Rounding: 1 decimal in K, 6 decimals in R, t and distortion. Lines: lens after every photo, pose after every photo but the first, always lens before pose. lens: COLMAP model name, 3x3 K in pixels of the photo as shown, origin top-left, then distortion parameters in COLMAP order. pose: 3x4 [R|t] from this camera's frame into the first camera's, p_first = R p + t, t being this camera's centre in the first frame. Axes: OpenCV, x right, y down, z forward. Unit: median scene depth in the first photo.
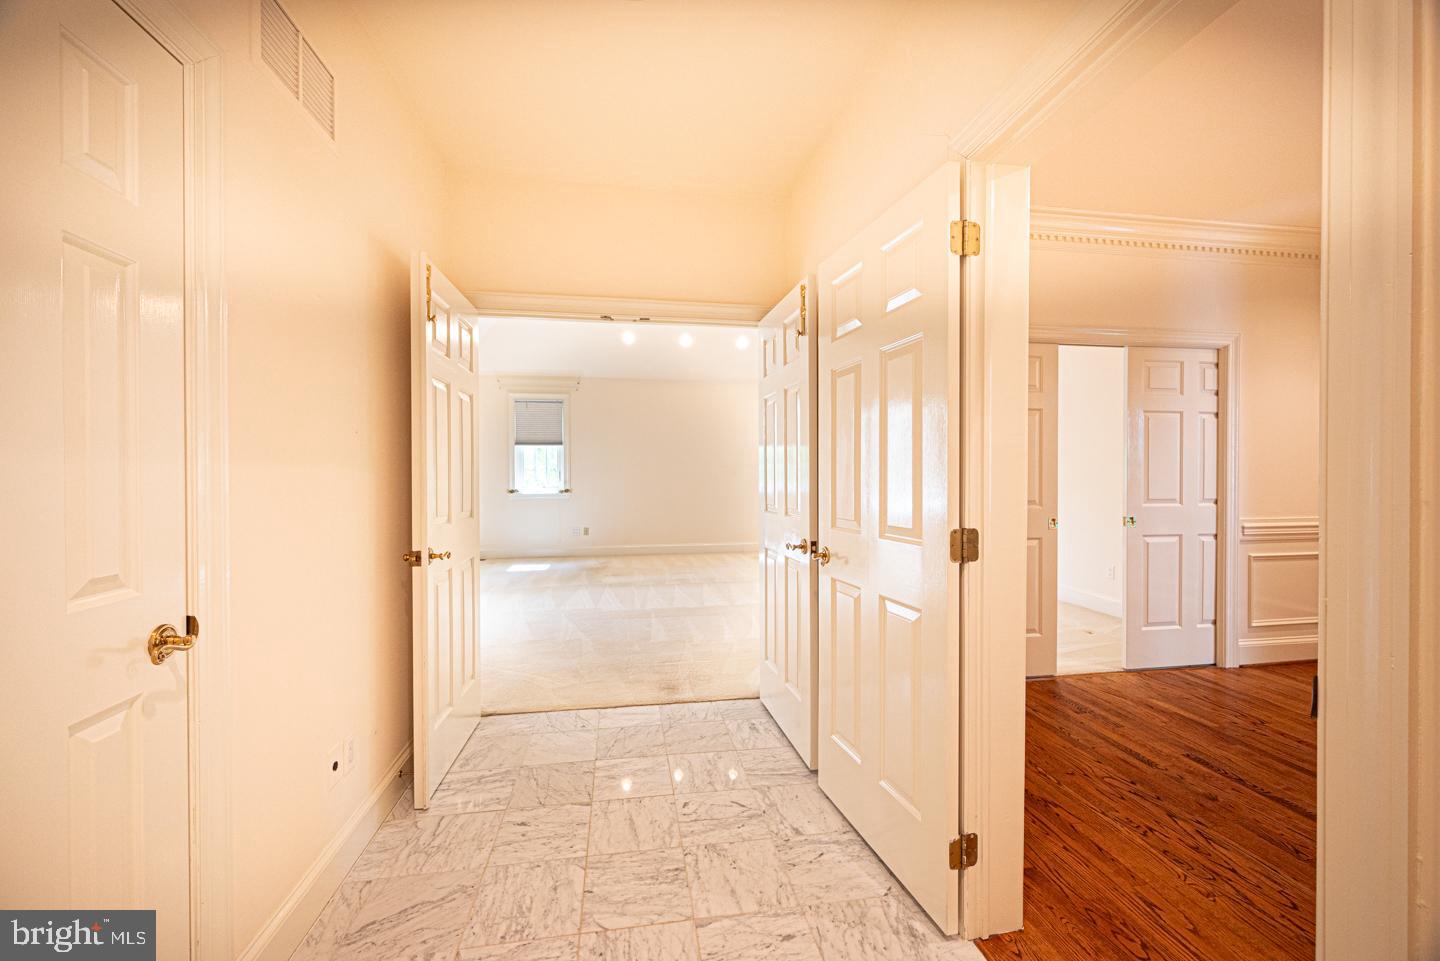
lens RADIAL K [[565.3, 0, 723.9], [0, 565.3, 483.9], [0, 0, 1]] dist [0.001127, -0.000704]
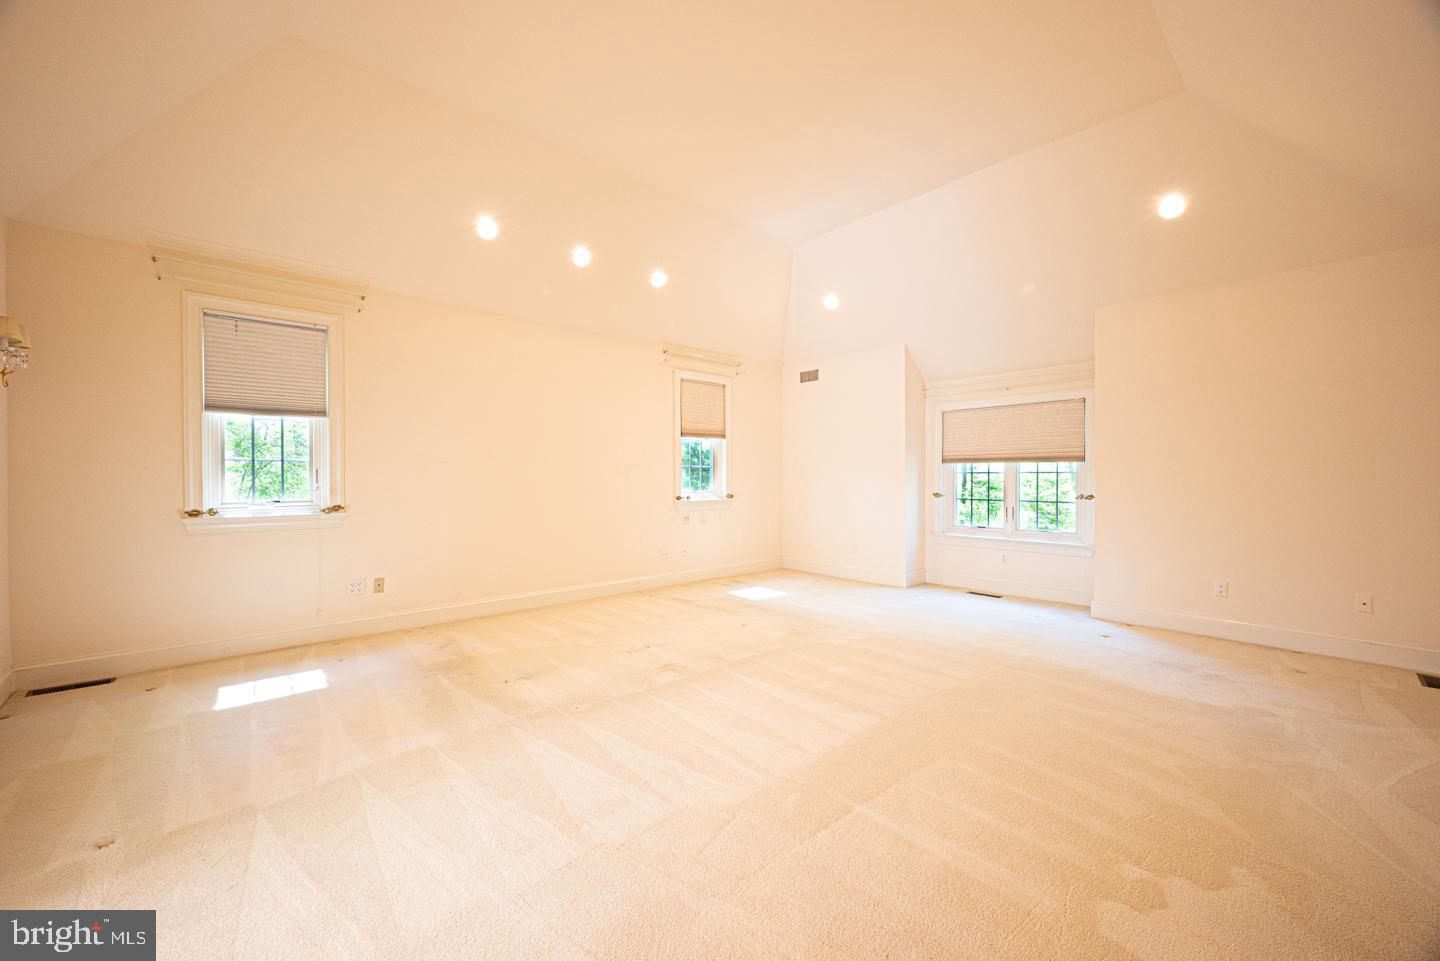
lens RADIAL K [[565.3, 0, 716.9], [0, 565.3, 477.3], [0, 0, 1]] dist [0.001127, -0.000704]
pose [[0.846410, 0.001454, 0.532530, -0.259768], [0.004504, 0.999941, -0.009888, -0.008935], [-0.532513, 0.010767, 0.846353, 0.396144]]
